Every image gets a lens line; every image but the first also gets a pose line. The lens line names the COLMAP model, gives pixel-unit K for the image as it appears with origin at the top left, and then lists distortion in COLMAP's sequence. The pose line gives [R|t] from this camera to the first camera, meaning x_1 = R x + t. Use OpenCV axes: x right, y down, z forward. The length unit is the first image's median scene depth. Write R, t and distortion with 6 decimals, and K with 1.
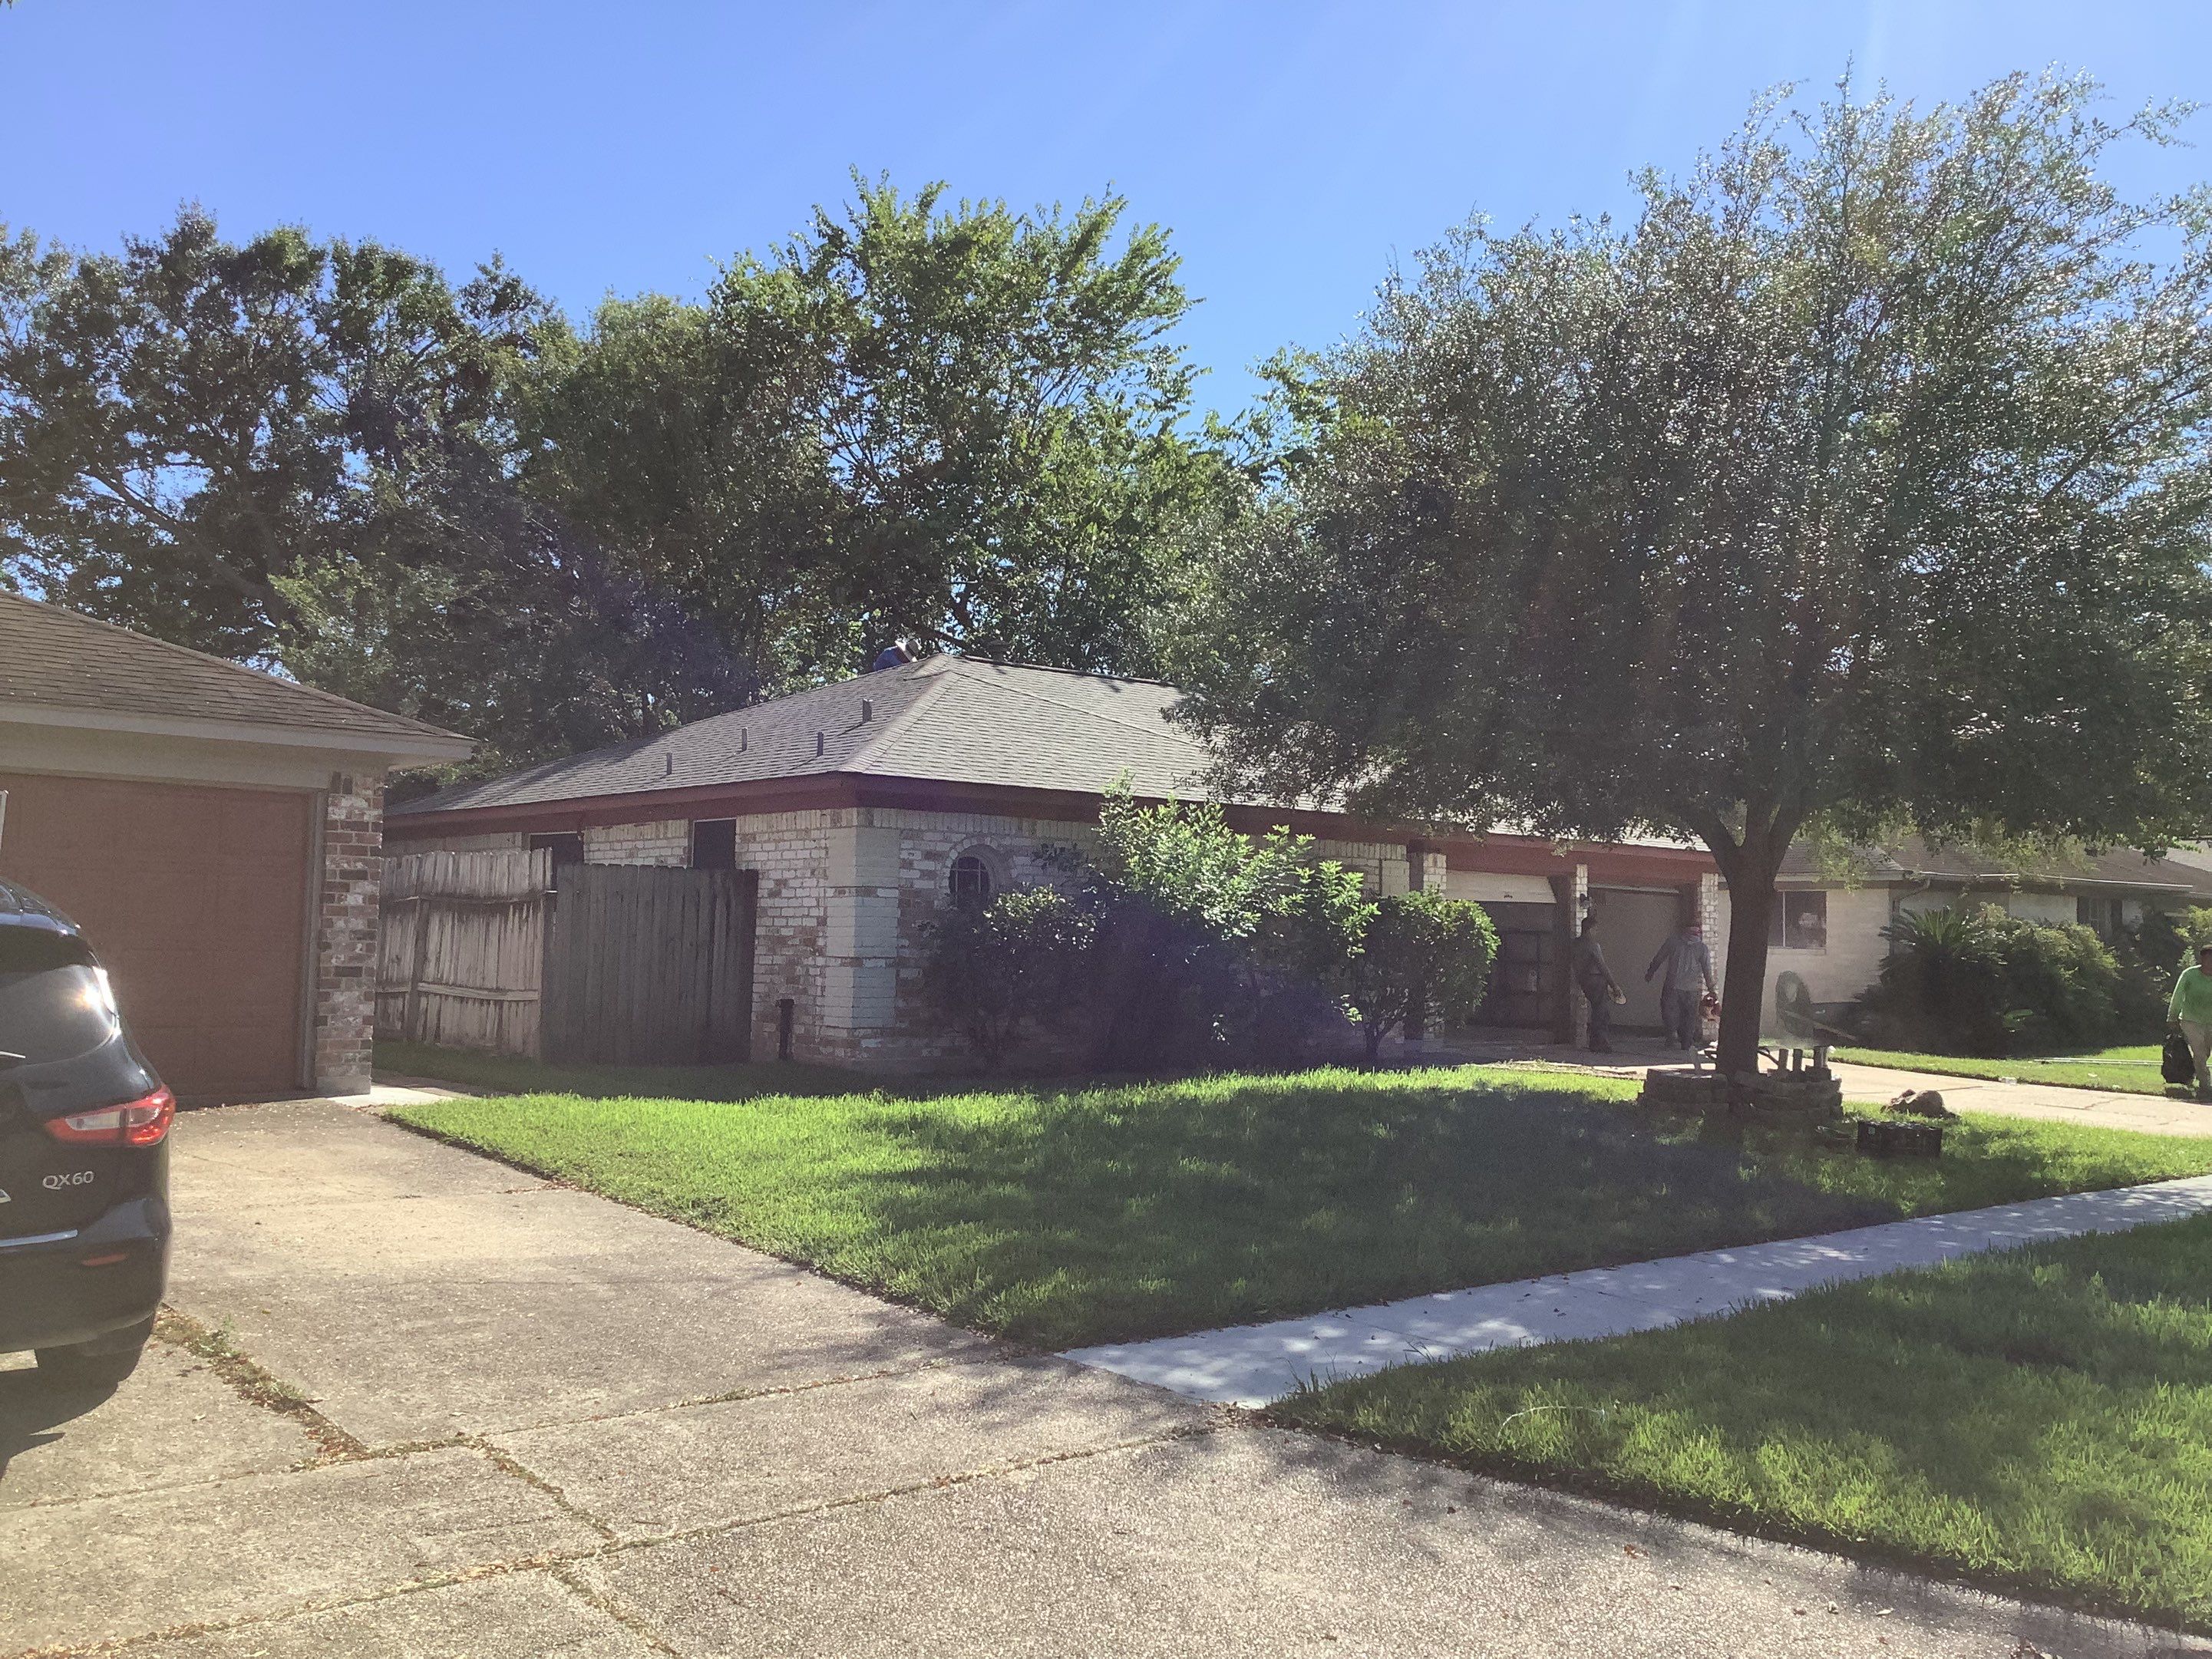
lens RADIAL K [[1771.3, 0, 1106.0], [0, 1771.3, 829.5], [0, 0, 1]] dist [0.210662, -0.372475]
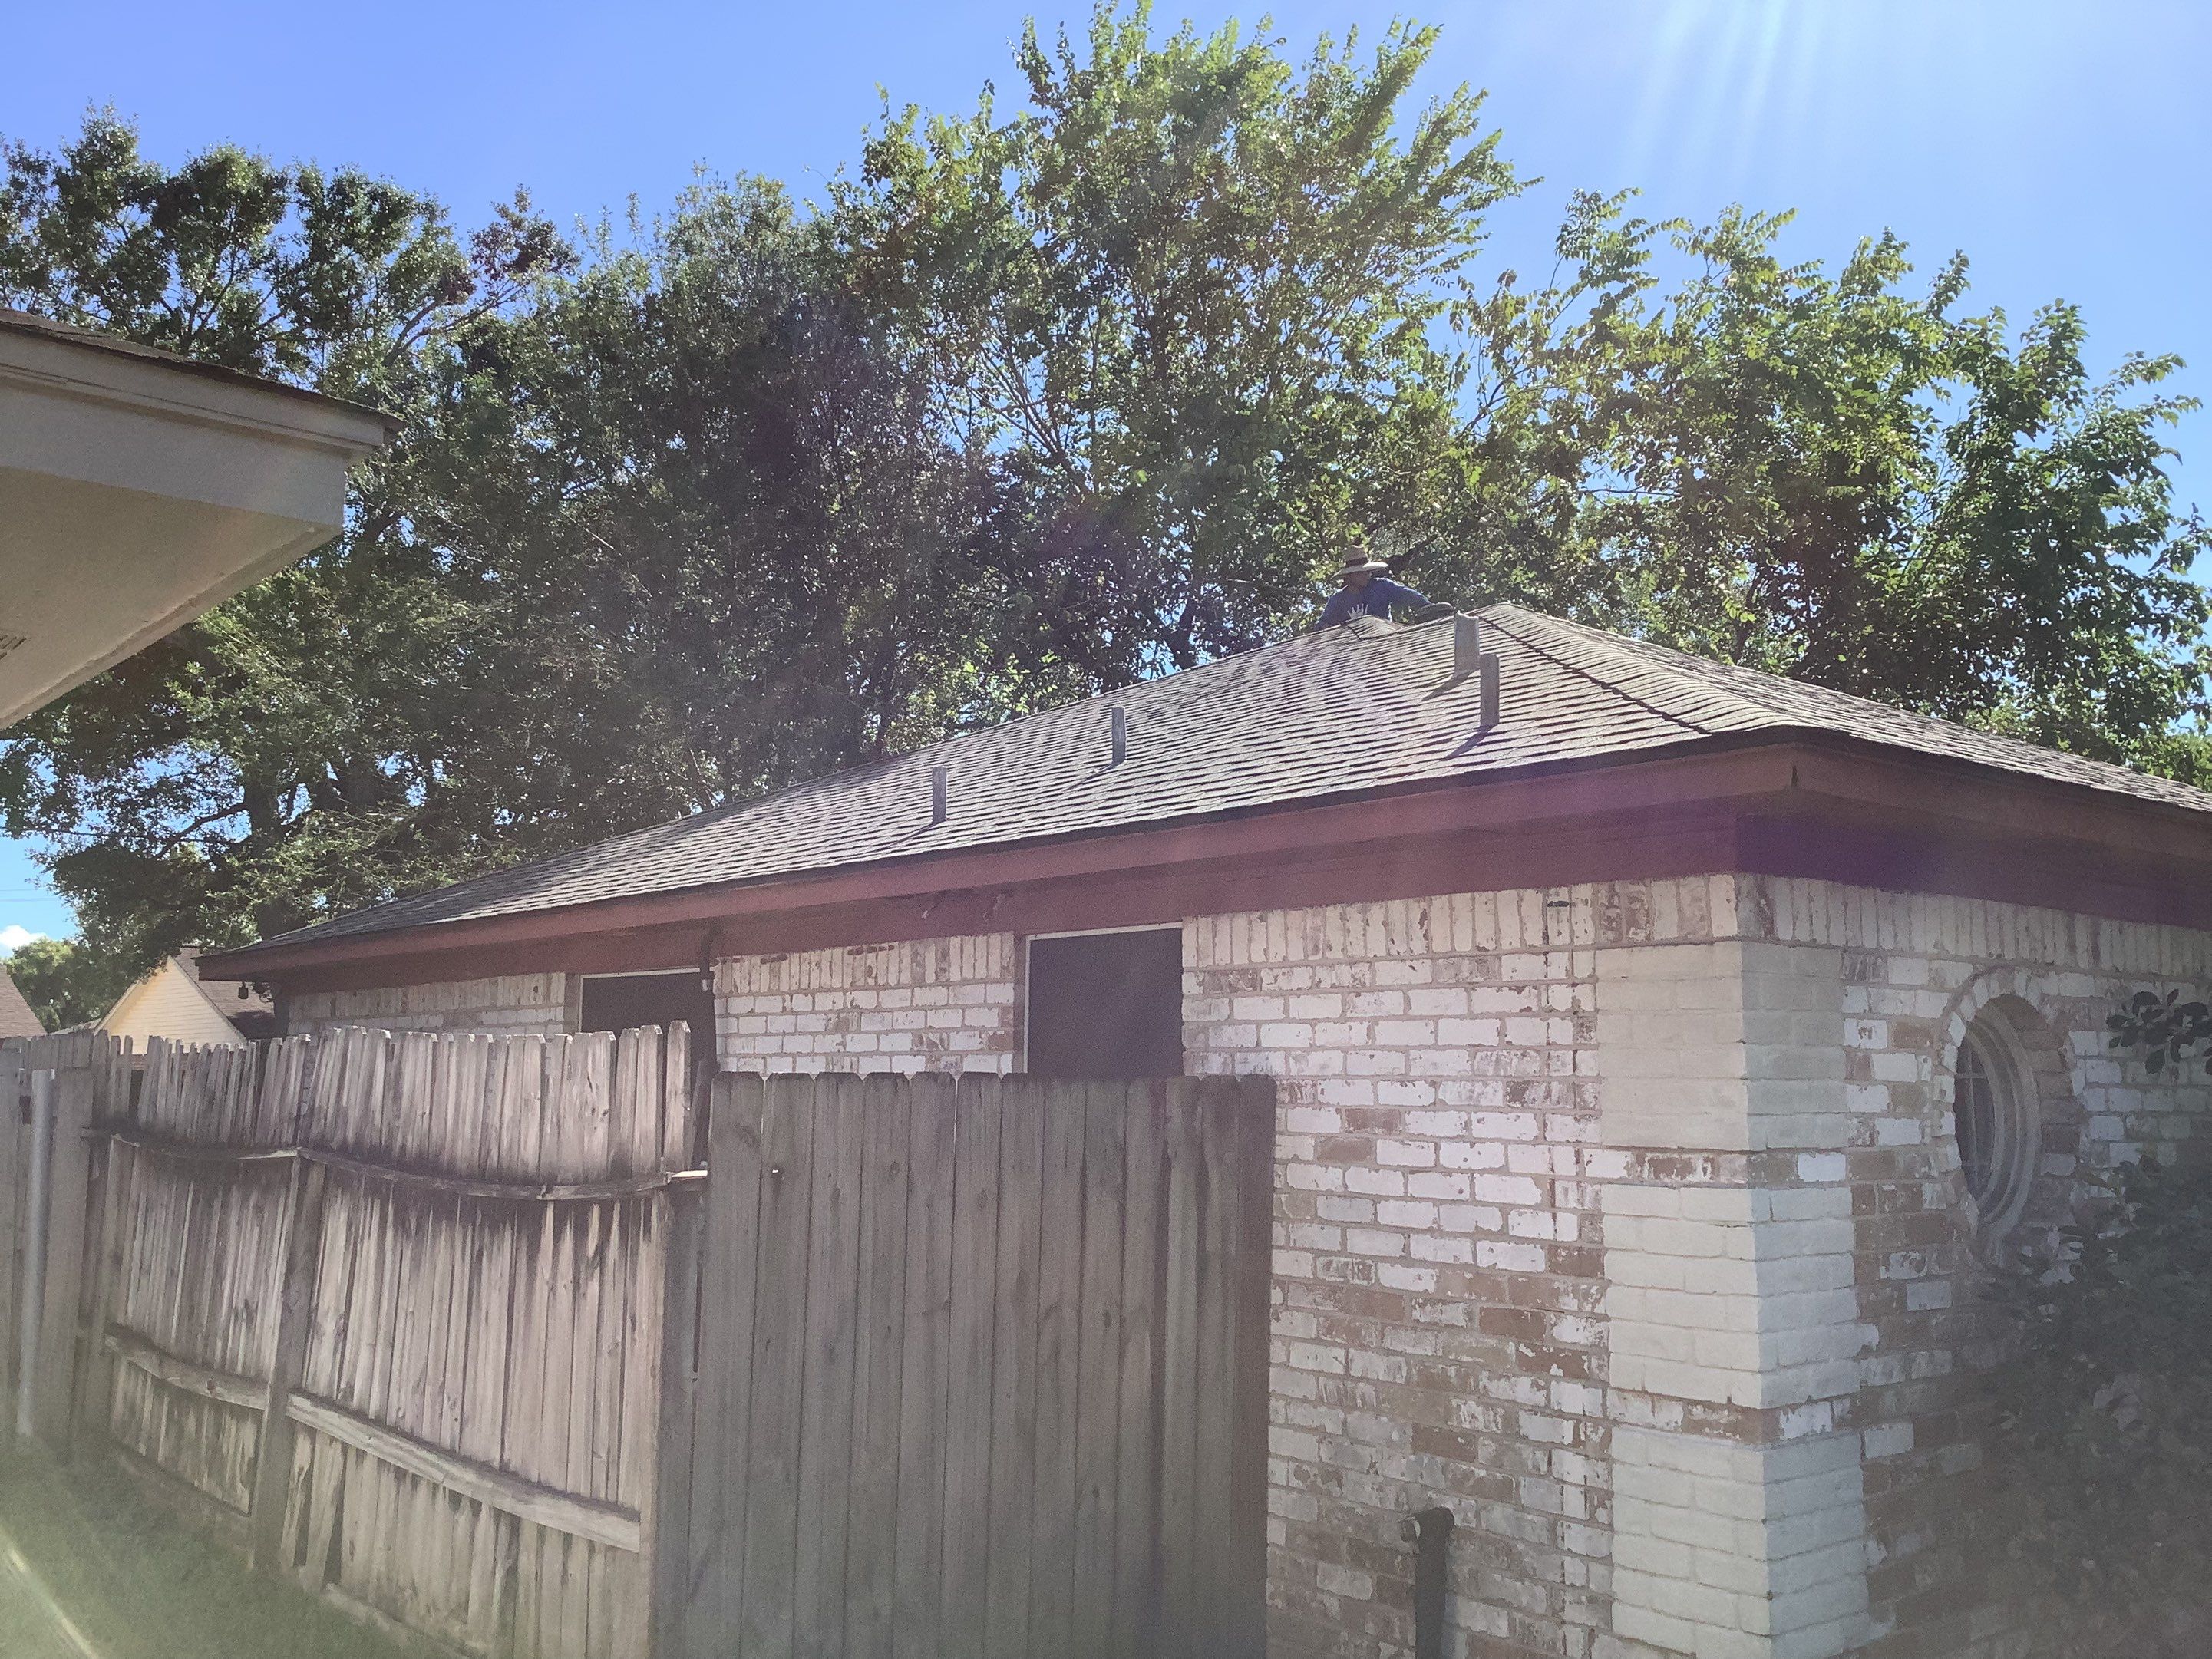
lens RADIAL K [[1869.2, 0, 1181.0], [0, 1869.2, 825.8], [0, 0, 1]] dist [0.107462, -0.194535]
pose [[0.999785, -0.011626, 0.017141, -0.209217], [0.012812, 0.997409, -0.070794, 0.000294], [-0.016274, 0.070998, 0.997344, 0.619177]]
